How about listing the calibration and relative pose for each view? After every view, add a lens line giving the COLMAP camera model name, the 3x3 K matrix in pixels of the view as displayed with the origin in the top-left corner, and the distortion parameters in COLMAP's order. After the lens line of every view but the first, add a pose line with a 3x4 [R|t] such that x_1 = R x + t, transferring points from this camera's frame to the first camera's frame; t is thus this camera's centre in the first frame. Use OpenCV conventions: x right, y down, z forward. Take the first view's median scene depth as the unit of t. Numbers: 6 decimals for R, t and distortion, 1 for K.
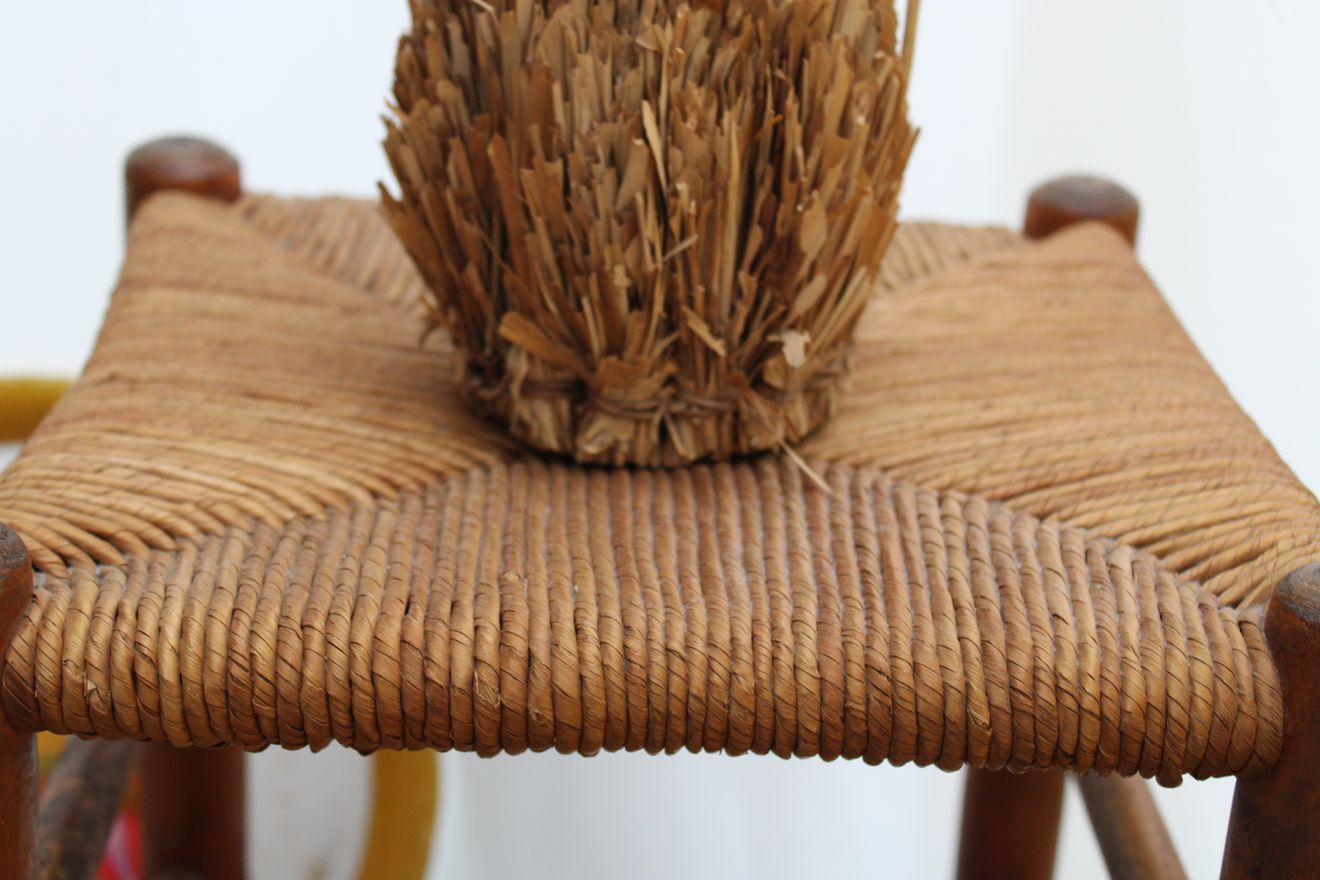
lens RADIAL K [[2249.4, 0, 660.0], [0, 2249.4, 440.0], [0, 0, 1]] dist [-0.020680, 0.219033]
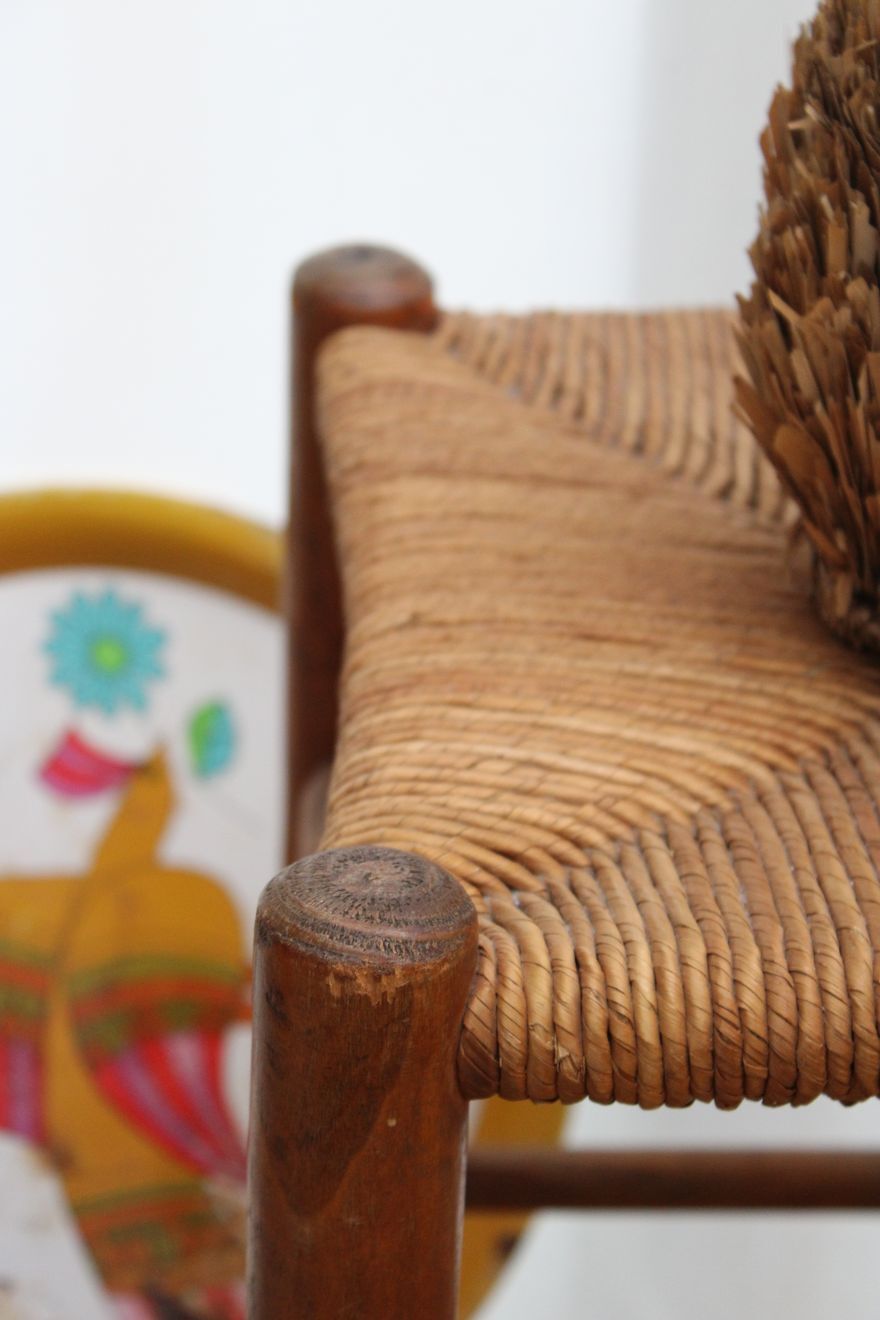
lens RADIAL K [[3321.0, 0, 401.0], [0, 3321.0, 662.4], [0, 0, 1]] dist [0.096080, -0.061208]
pose [[0.999222, -0.037490, -0.012280, -0.267361], [0.038680, 0.992233, 0.118223, -0.180168], [0.007752, -0.118606, 0.992911, -0.250498]]
